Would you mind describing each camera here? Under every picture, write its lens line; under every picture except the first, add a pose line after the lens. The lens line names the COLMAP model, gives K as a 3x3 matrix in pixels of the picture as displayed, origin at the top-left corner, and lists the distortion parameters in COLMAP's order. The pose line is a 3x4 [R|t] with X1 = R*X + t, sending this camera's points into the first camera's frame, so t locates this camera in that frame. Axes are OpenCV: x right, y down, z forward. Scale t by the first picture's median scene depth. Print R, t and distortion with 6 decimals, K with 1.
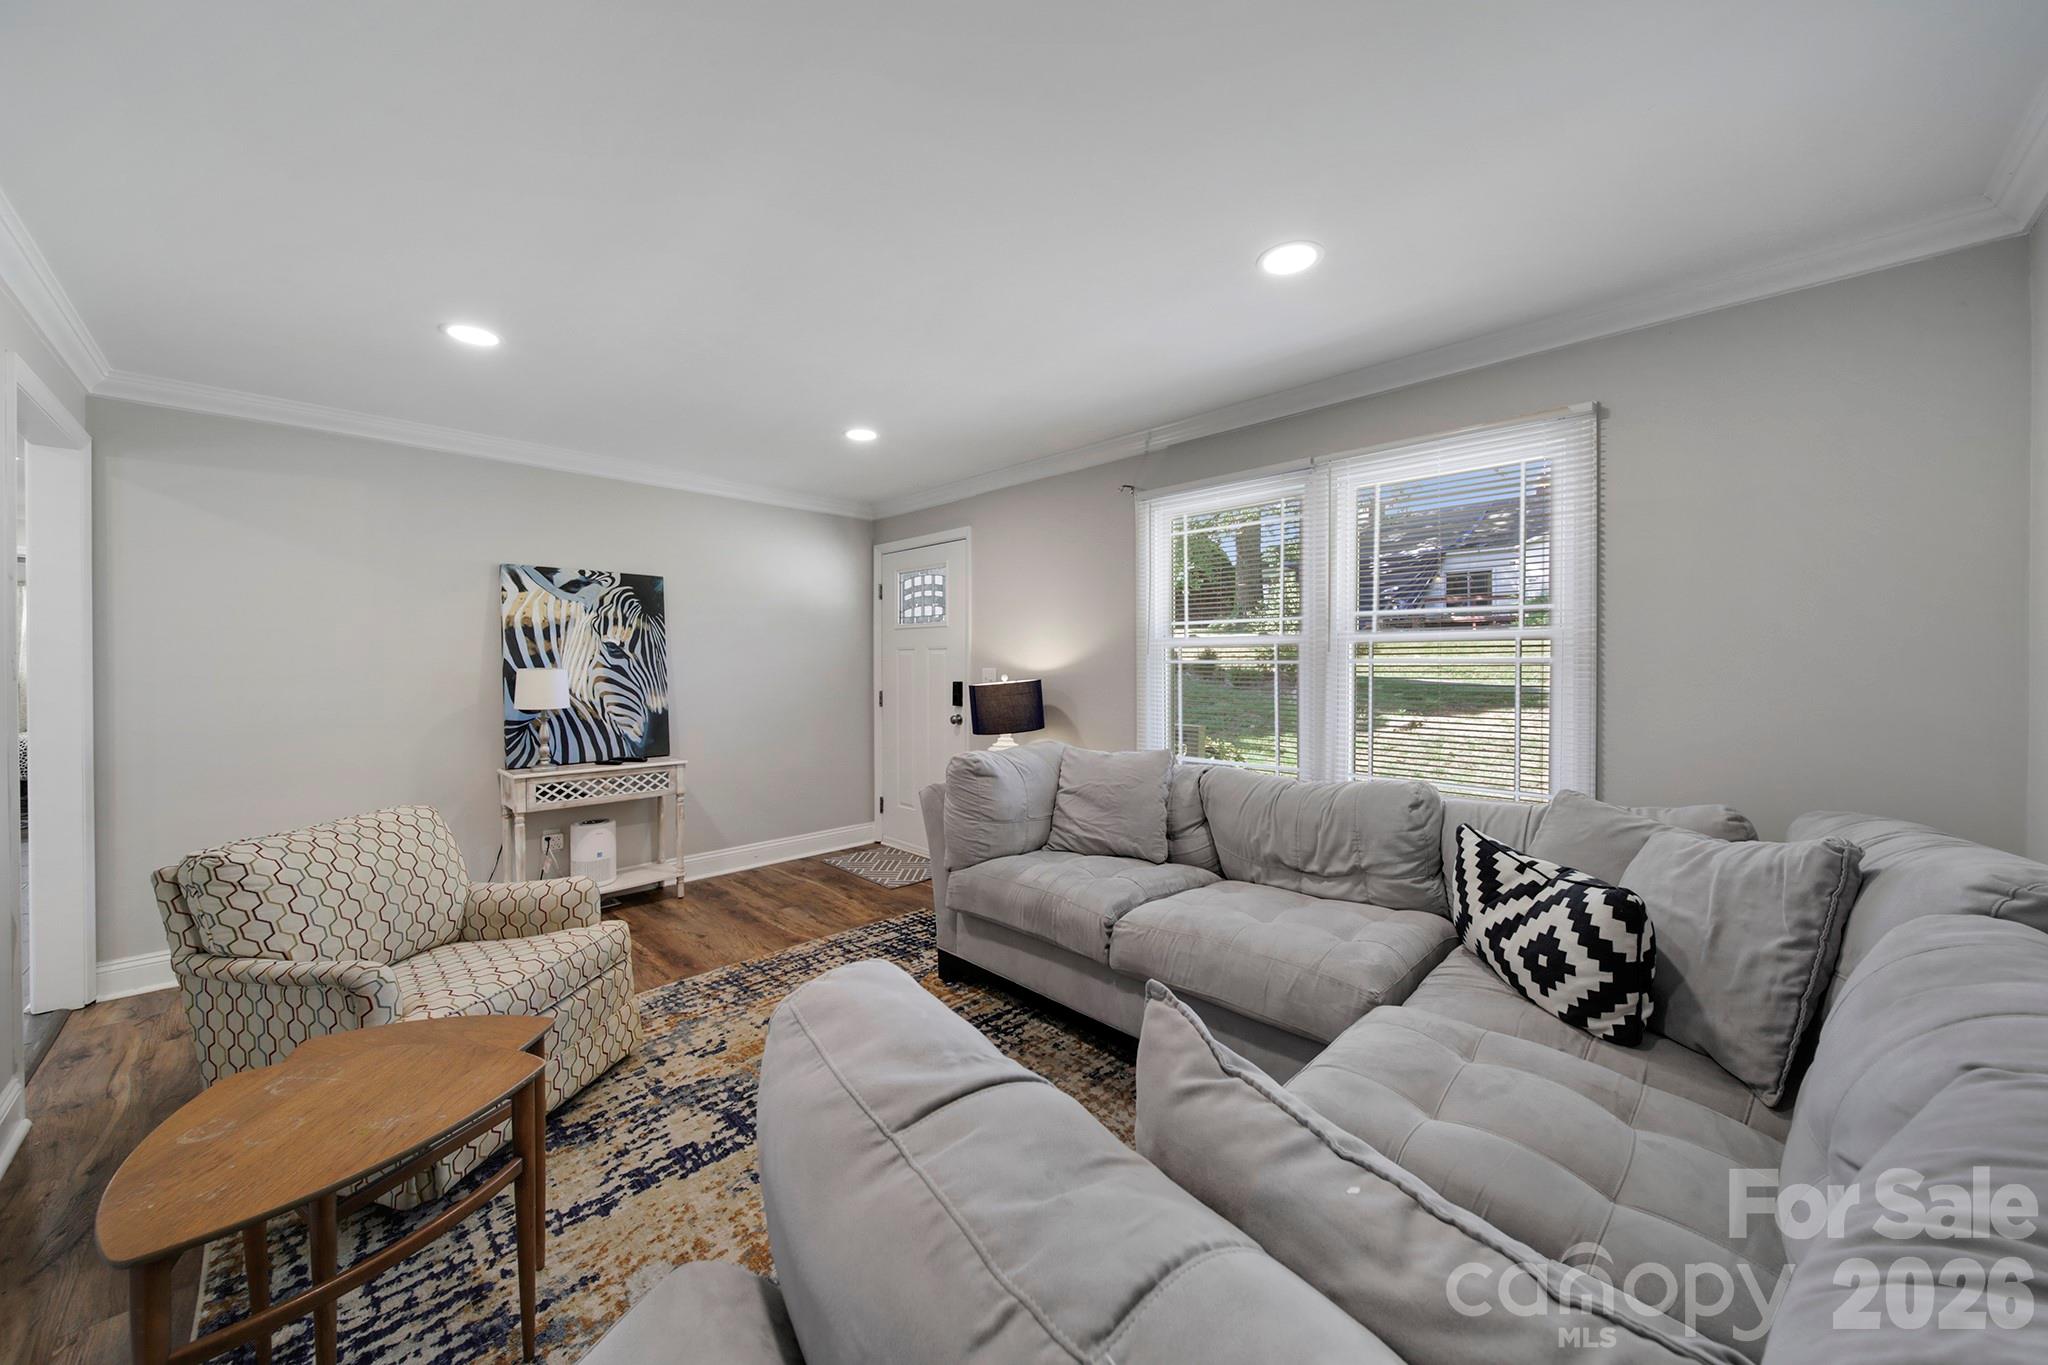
lens RADIAL K [[737.6, 0, 1051.3], [0, 737.6, 670.8], [0, 0, 1]] dist [-0.002748, -0.000731]
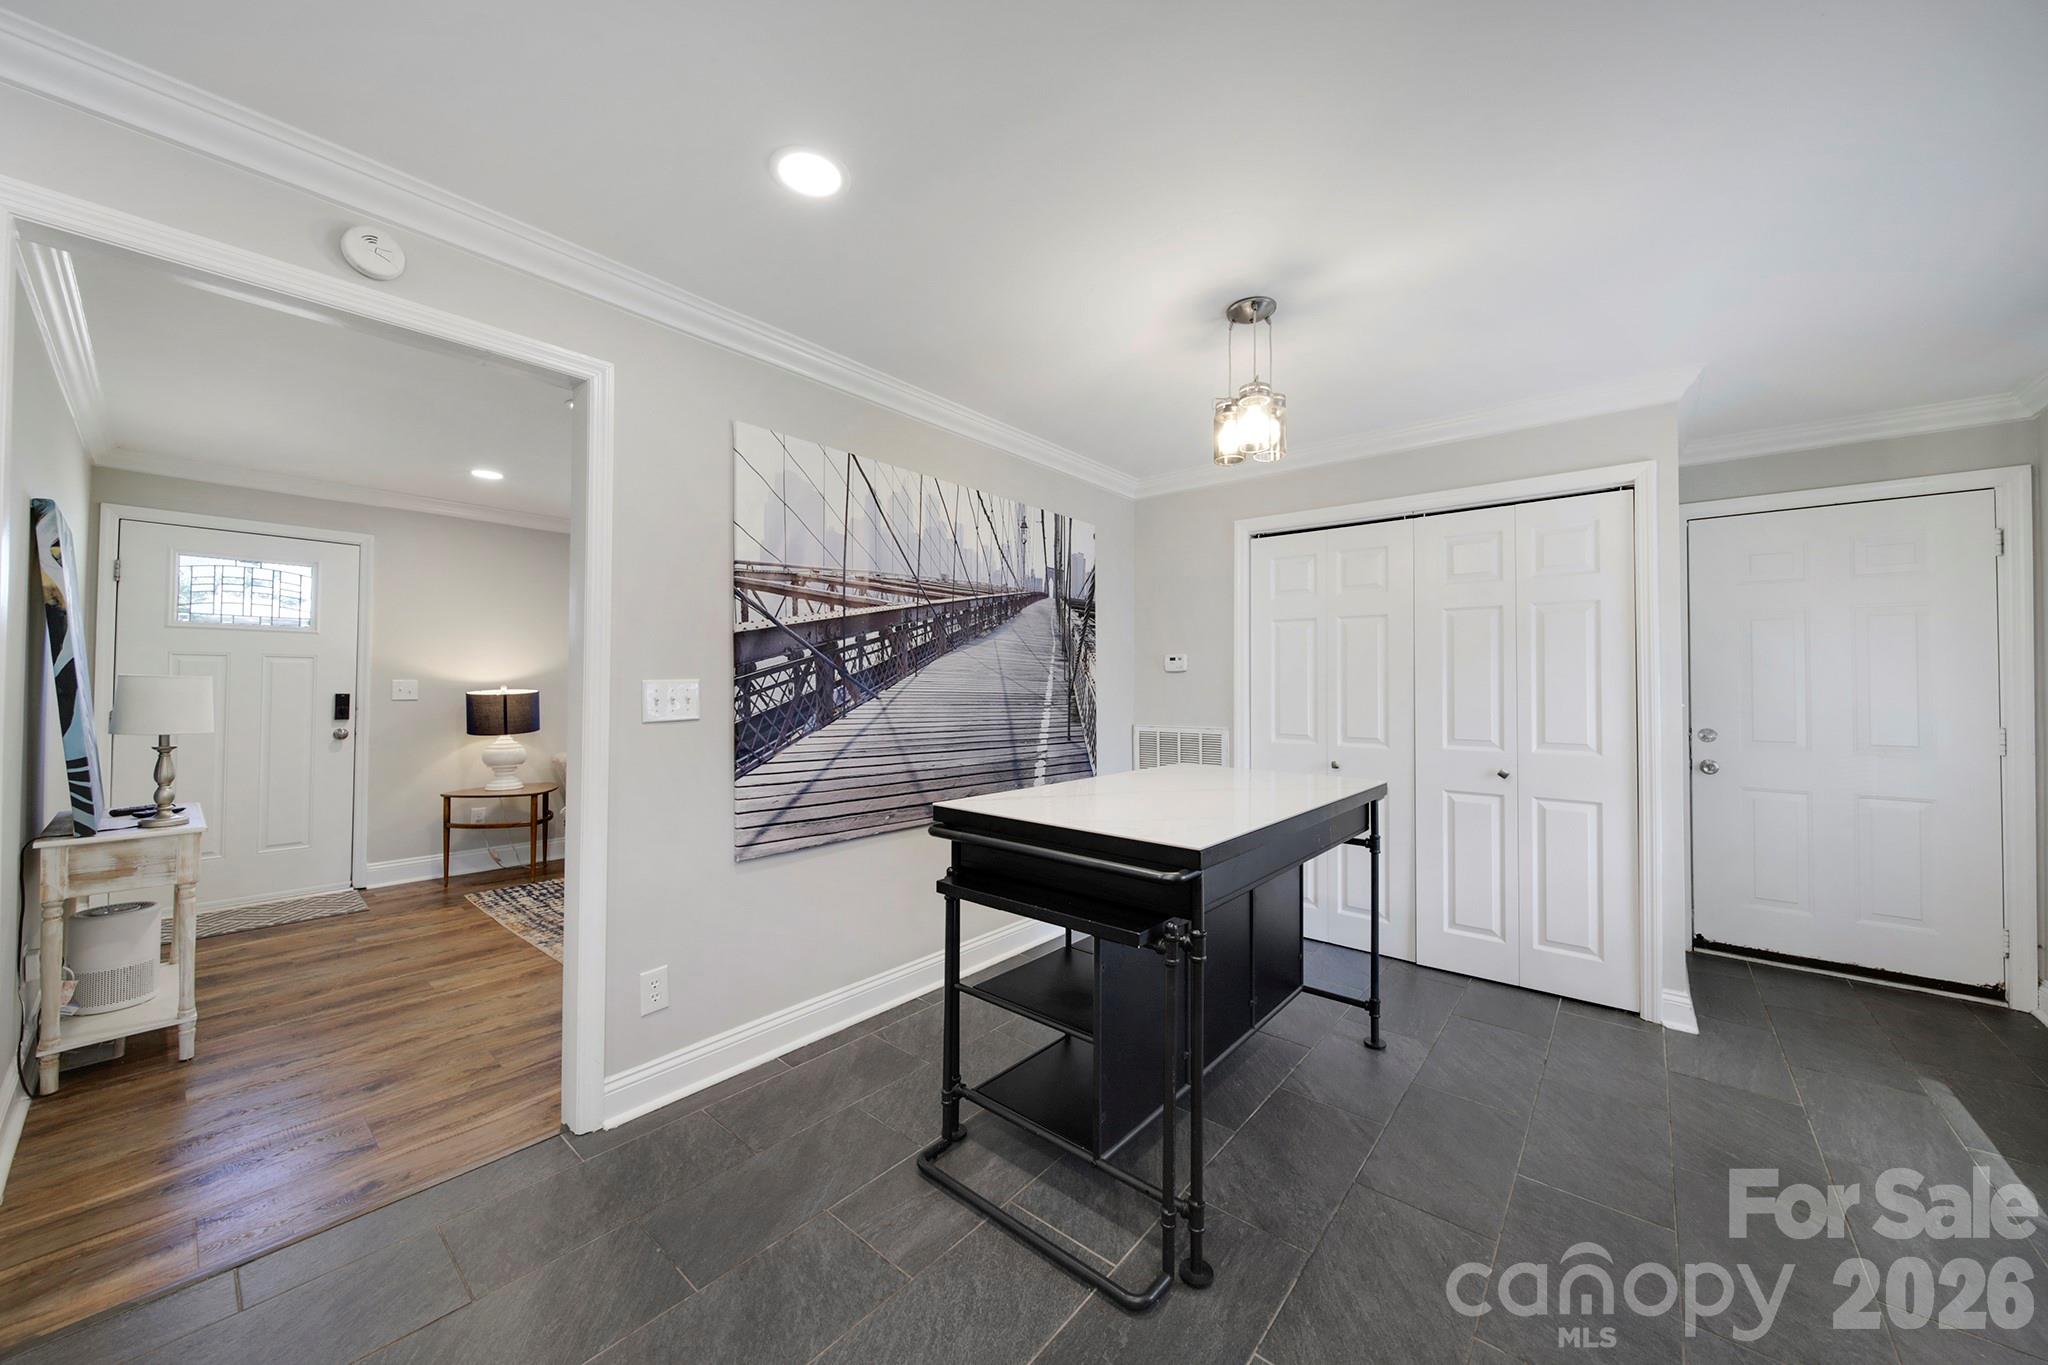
lens RADIAL K [[737.6, 0, 1046.0], [0, 737.6, 670.7], [0, 0, 1]] dist [-0.002748, -0.000731]
pose [[-0.055842, 0.025215, 0.998121, -1.833699], [0.007243, 0.999665, -0.024848, 0.024248], [-0.998413, 0.005842, -0.056006, 0.270164]]
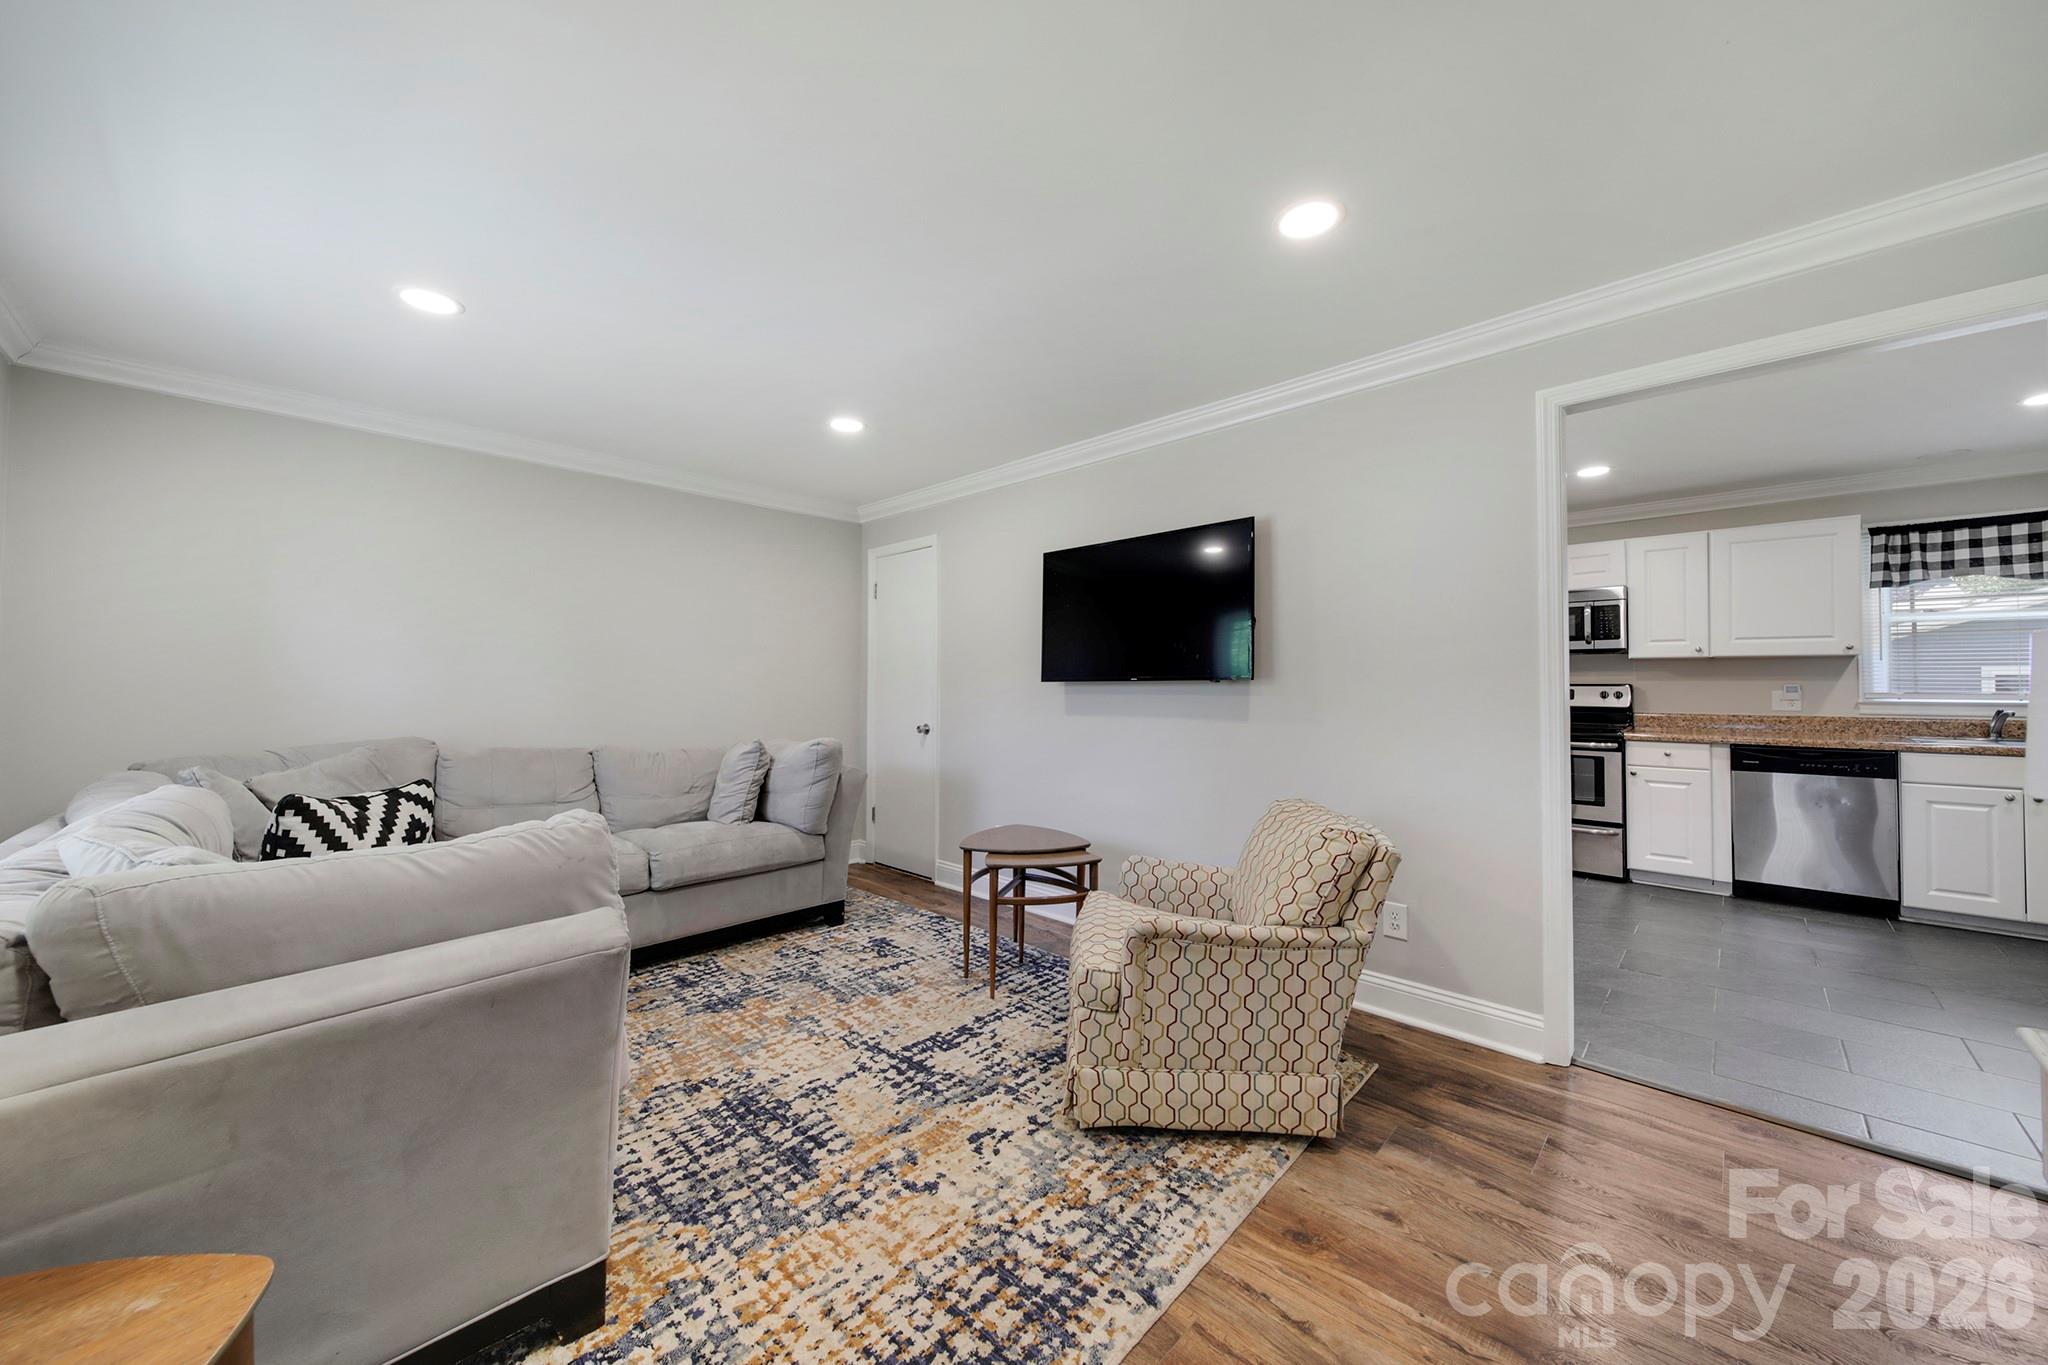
lens RADIAL K [[737.6, 0, 1018.3], [0, 737.6, 673.3], [0, 0, 1]] dist [-0.002748, -0.000731]
pose [[-0.999624, 0.002435, 0.027329, -0.454750], [0.002313, 0.999987, -0.004486, 0.017905], [-0.027339, -0.004421, -0.999616, 1.566310]]
